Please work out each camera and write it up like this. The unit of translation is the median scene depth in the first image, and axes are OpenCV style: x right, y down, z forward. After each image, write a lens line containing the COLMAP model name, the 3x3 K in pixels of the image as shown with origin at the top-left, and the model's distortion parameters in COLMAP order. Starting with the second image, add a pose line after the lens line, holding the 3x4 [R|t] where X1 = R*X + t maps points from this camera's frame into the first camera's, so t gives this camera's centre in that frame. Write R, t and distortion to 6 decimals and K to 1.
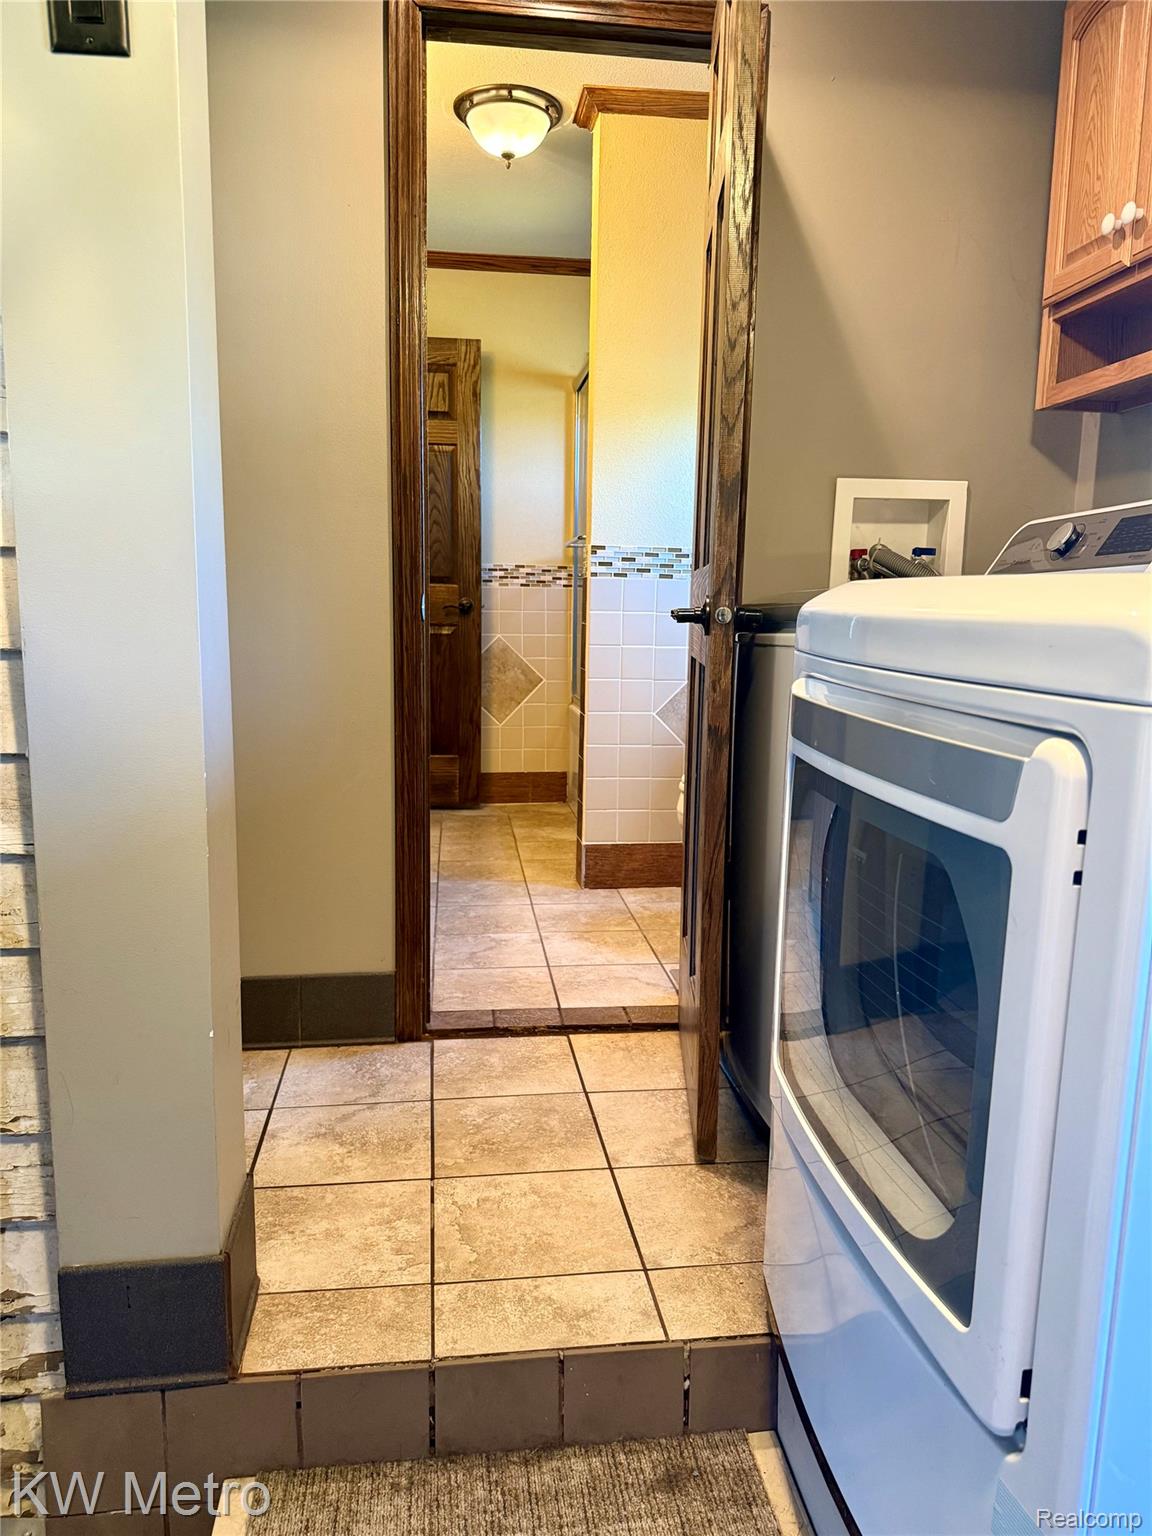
lens RADIAL K [[1076.4, 0, 576.5], [0, 1076.4, 770.1], [0, 0, 1]] dist [0.024269, -0.015891]
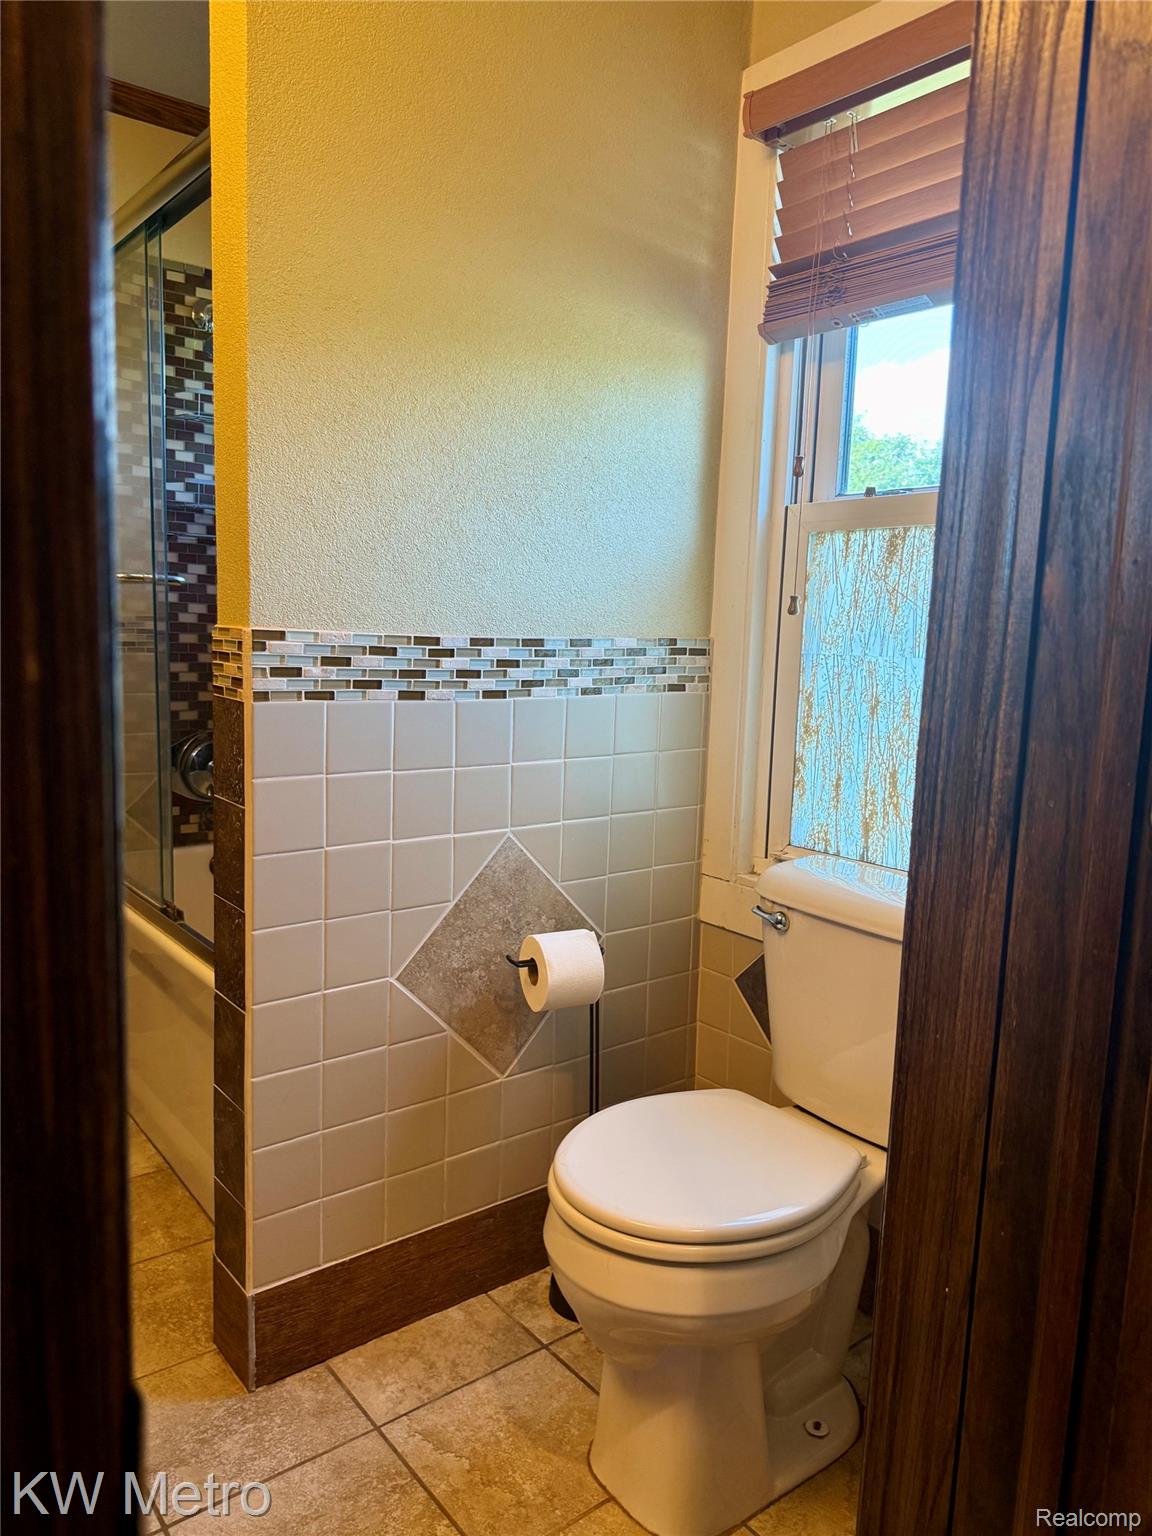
lens RADIAL K [[1076.4, 0, 577.6], [0, 1076.4, 768.0], [0, 0, 1]] dist [0.024269, -0.015891]
pose [[0.849640, -0.056218, 0.524358, -0.104562], [0.063048, 0.997999, 0.004839, -0.146473], [-0.523580, 0.028949, 0.851484, 0.563370]]
